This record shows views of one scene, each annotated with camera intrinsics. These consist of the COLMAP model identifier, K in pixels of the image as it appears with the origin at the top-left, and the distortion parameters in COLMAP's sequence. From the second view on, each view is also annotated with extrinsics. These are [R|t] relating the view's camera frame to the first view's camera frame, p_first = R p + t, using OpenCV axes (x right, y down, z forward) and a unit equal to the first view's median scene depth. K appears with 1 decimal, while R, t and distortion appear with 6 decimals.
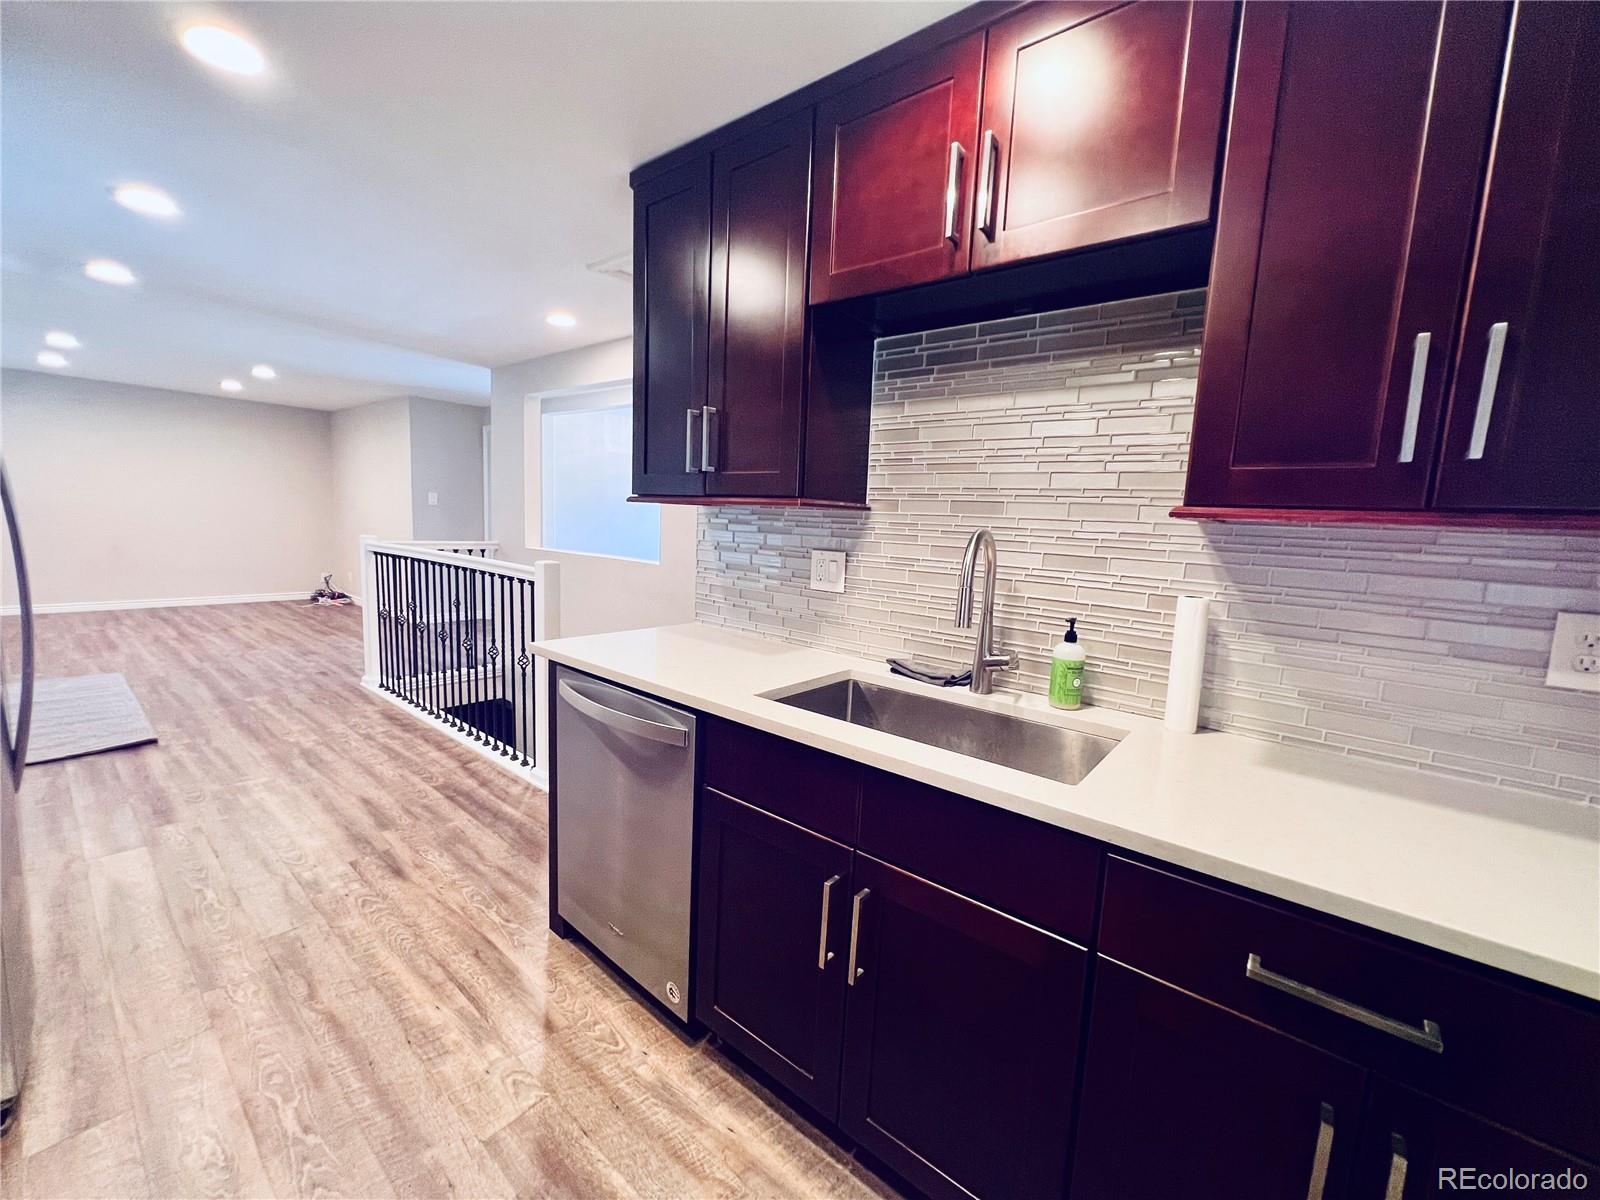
lens RADIAL K [[644.4, 0, 794.8], [0, 644.4, 606.2], [0, 0, 1]] dist [-0.002758, 0.001237]
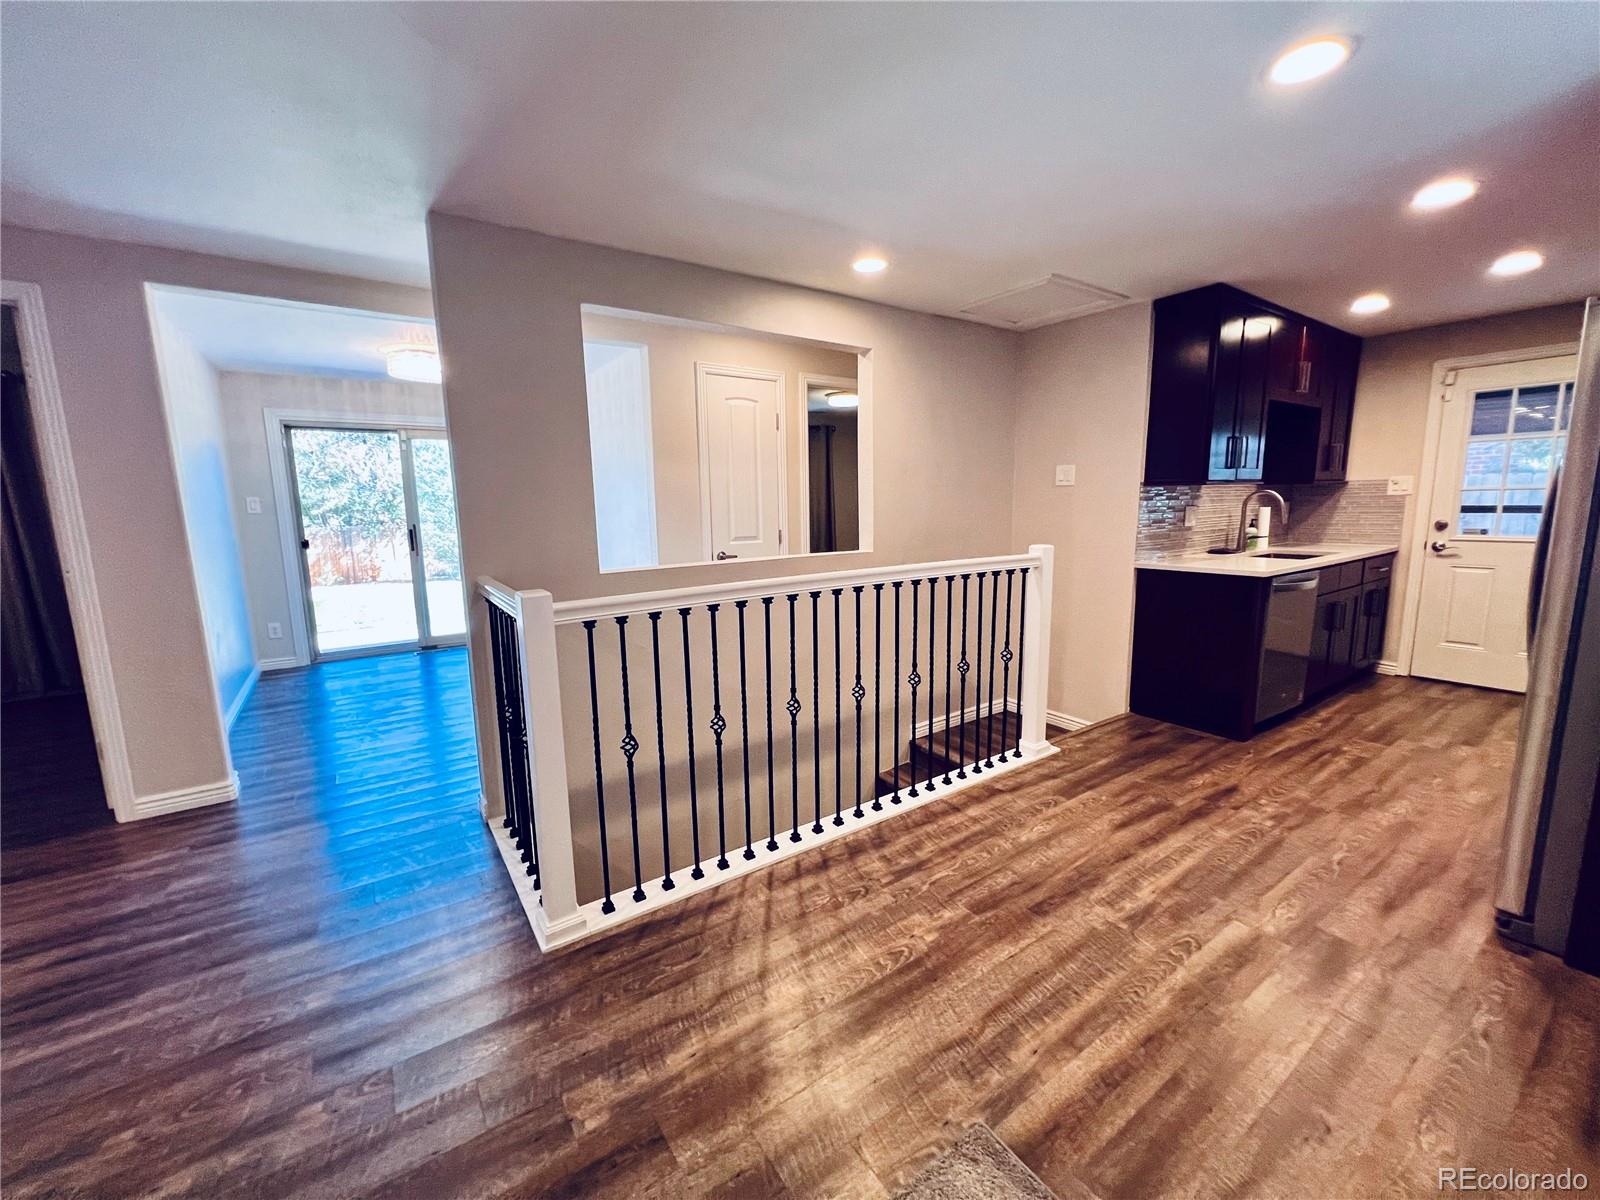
lens RADIAL K [[644.4, 0, 800.5], [0, 644.4, 601.8], [0, 0, 1]] dist [-0.002758, 0.001237]
pose [[0.267139, -0.202155, 0.942216, -1.489343], [0.159304, 0.973560, 0.163714, -0.213147], [-0.950400, 0.106364, 0.292280, 1.066672]]
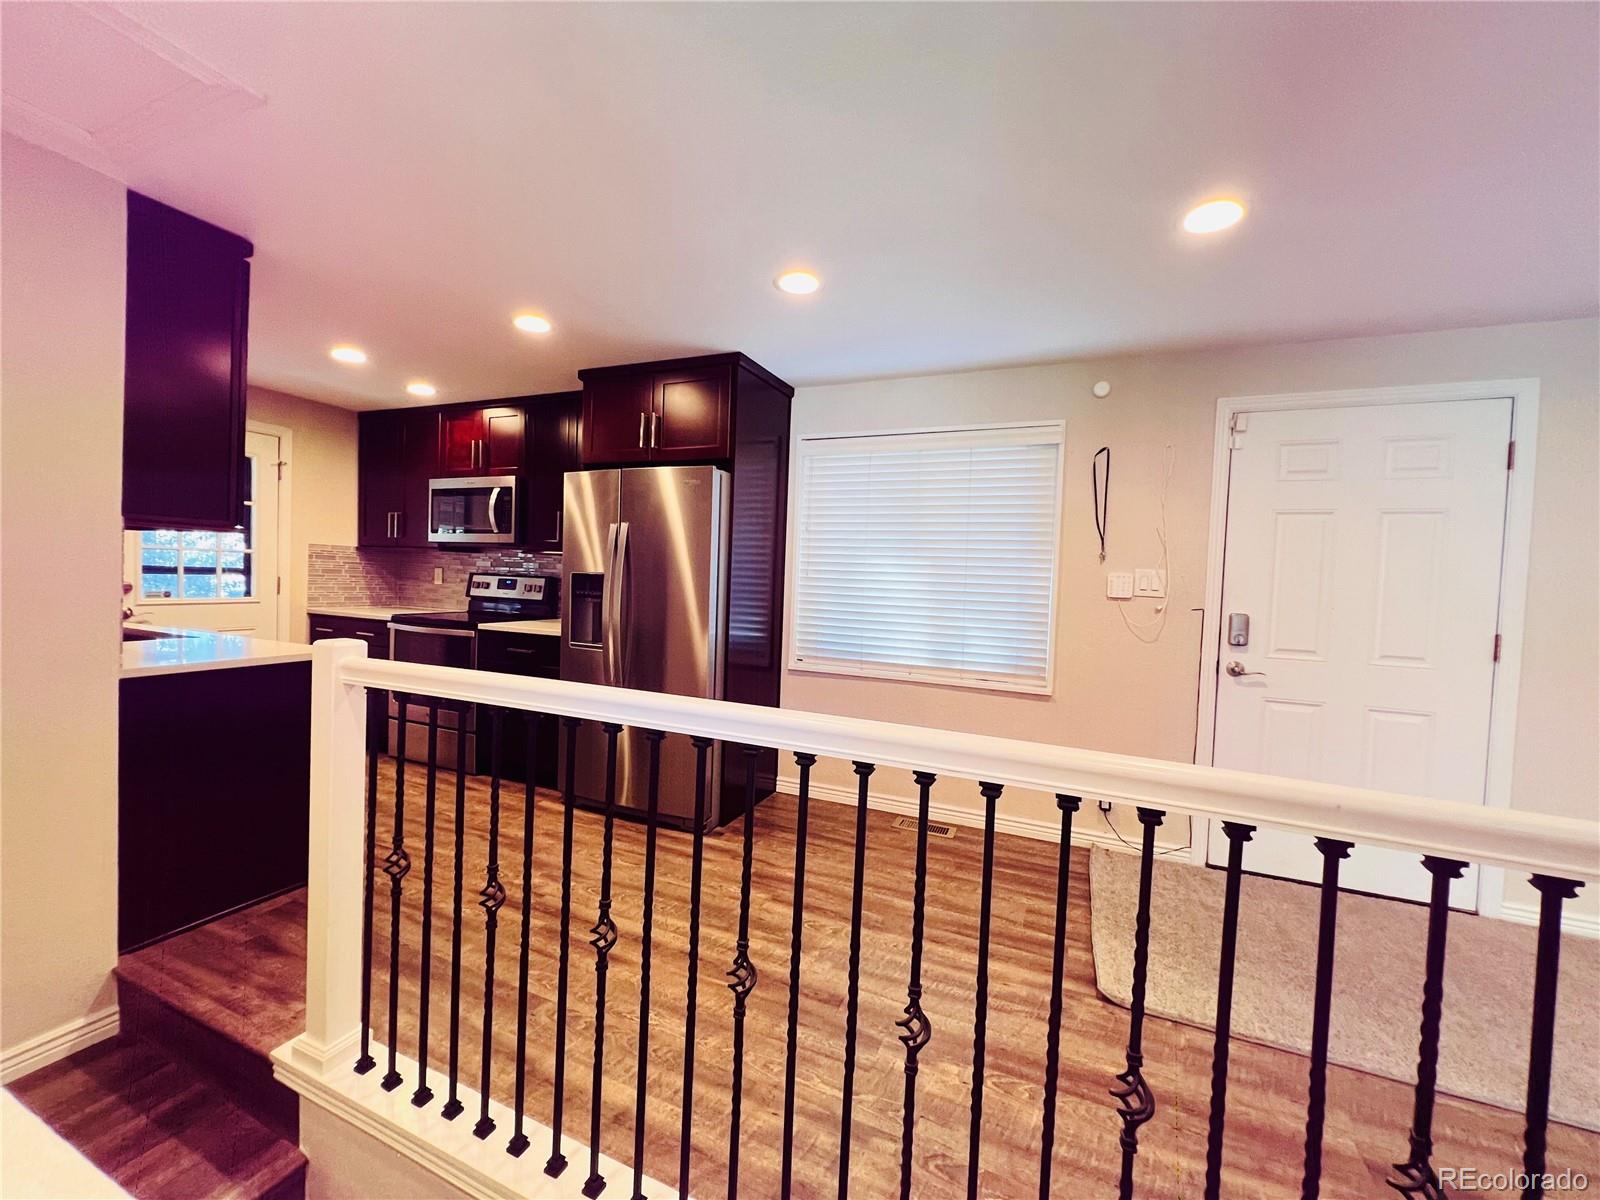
lens RADIAL K [[644.4, 0, 799.5], [0, 644.4, 602.5], [0, 0, 1]] dist [-0.002758, 0.001237]
pose [[-0.956925, -0.075113, -0.280452, -0.595463], [-0.121830, 0.980682, 0.153038, -0.229907], [0.263539, 0.180614, -0.947590, 1.599470]]
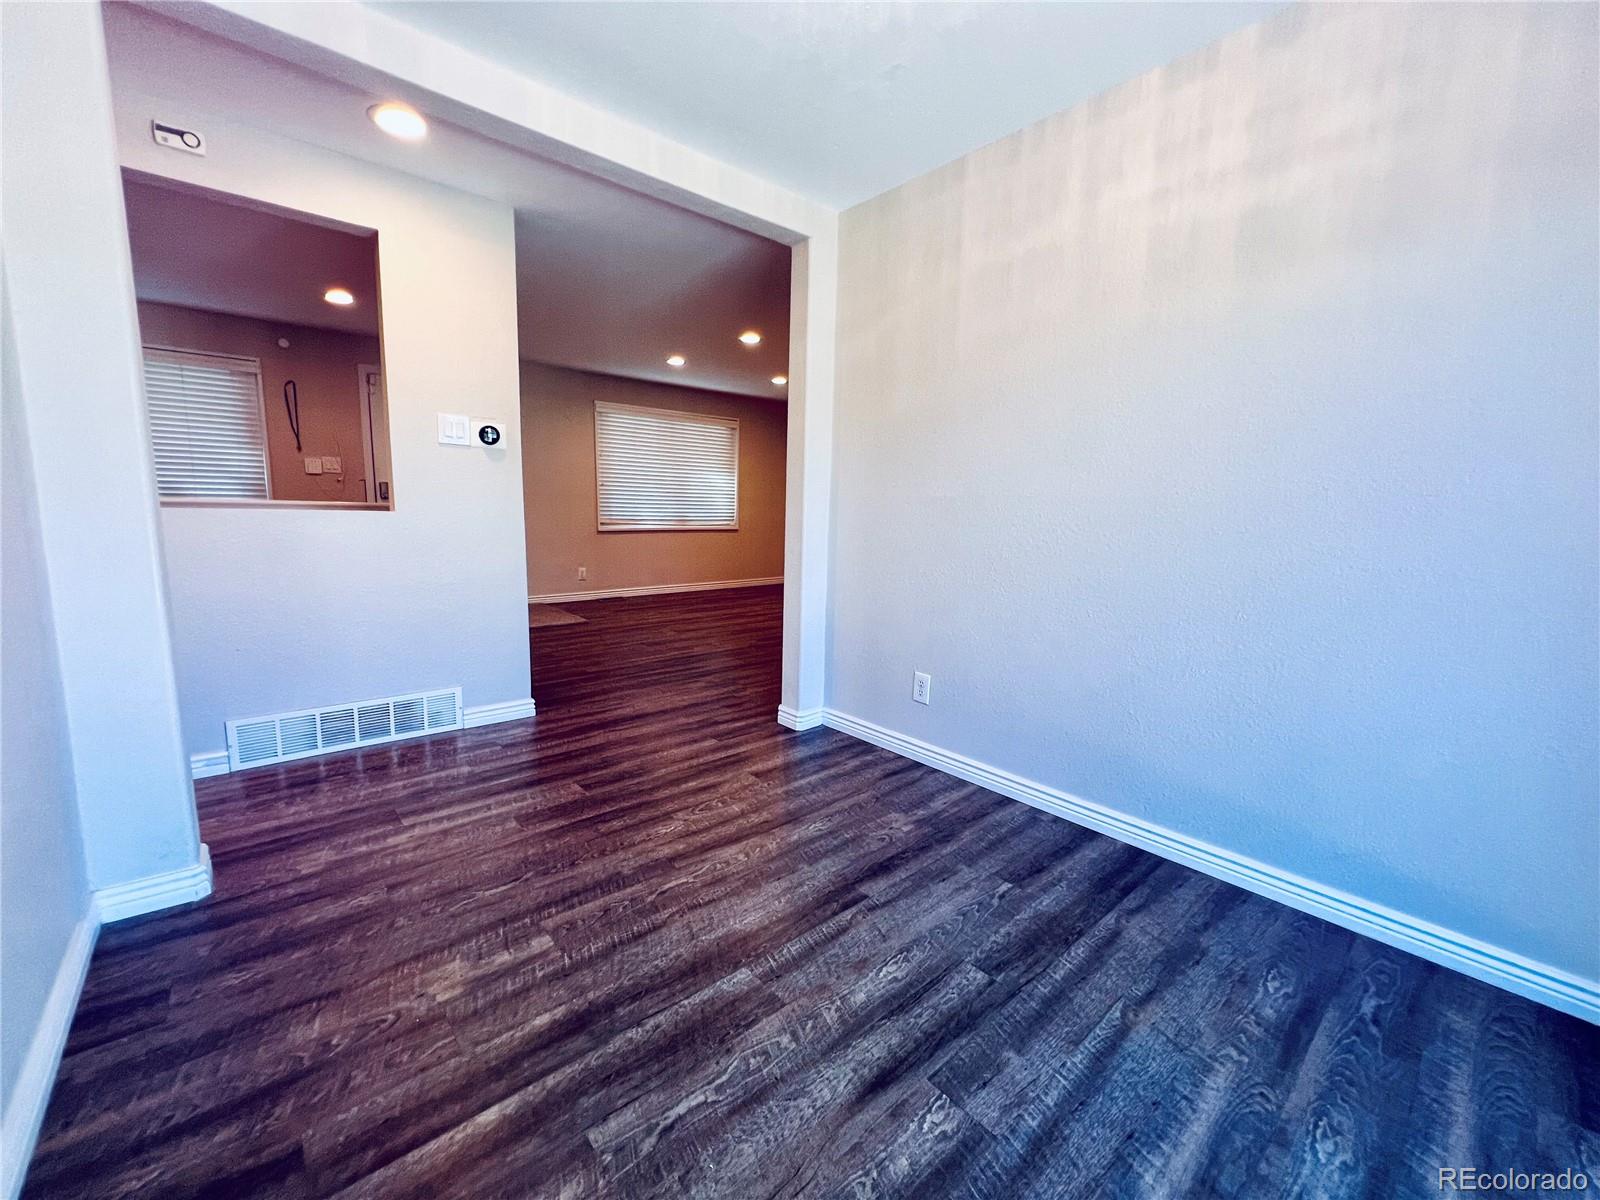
lens RADIAL K [[644.4, 0, 794.3], [0, 644.4, 597.0], [0, 0, 1]] dist [-0.002758, 0.001237]
pose [[-0.162776, 0.087208, -0.982802, 0.171770], [-0.163451, 0.979940, 0.114025, -0.226343], [0.973030, 0.179200, -0.145256, 2.351127]]
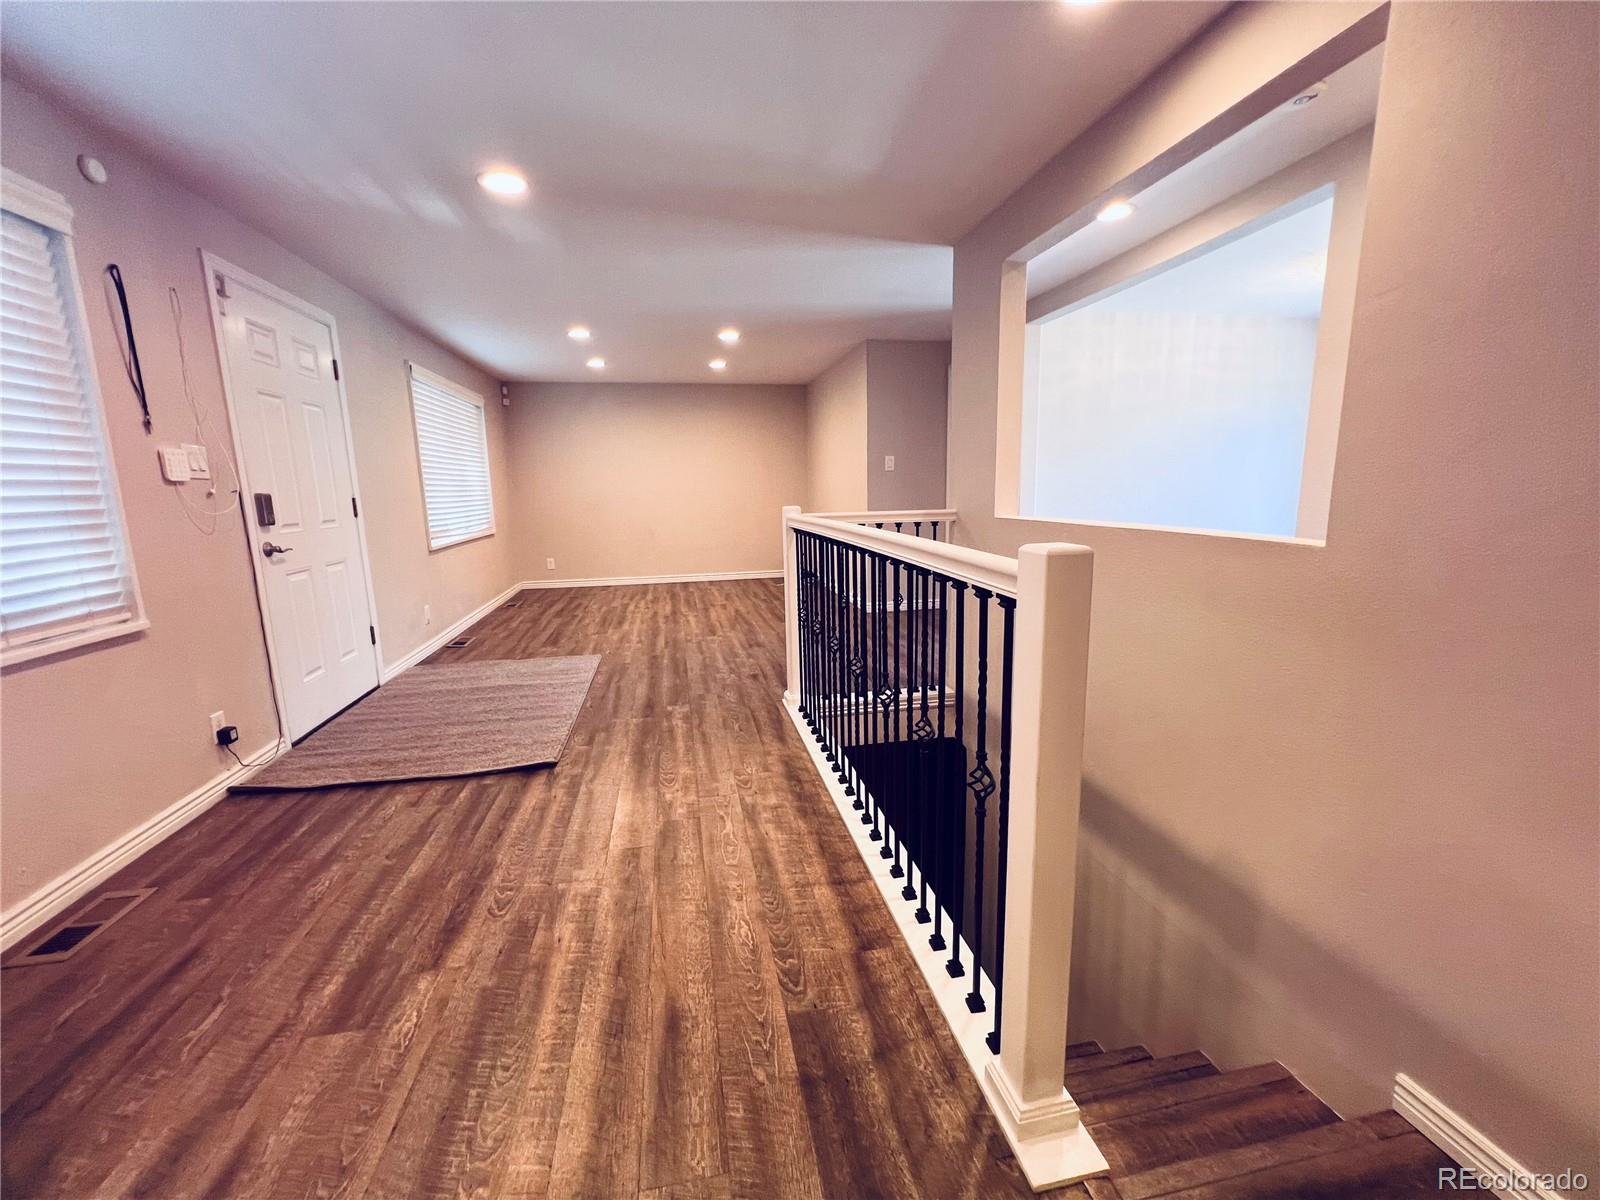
lens RADIAL K [[644.4, 0, 796.8], [0, 644.4, 593.8], [0, 0, 1]] dist [-0.002758, 0.001237]
pose [[0.769284, 0.043170, -0.637446, -0.265721], [-0.028818, 0.999044, 0.032881, -0.051013], [0.638256, -0.006925, 0.769793, 0.635054]]
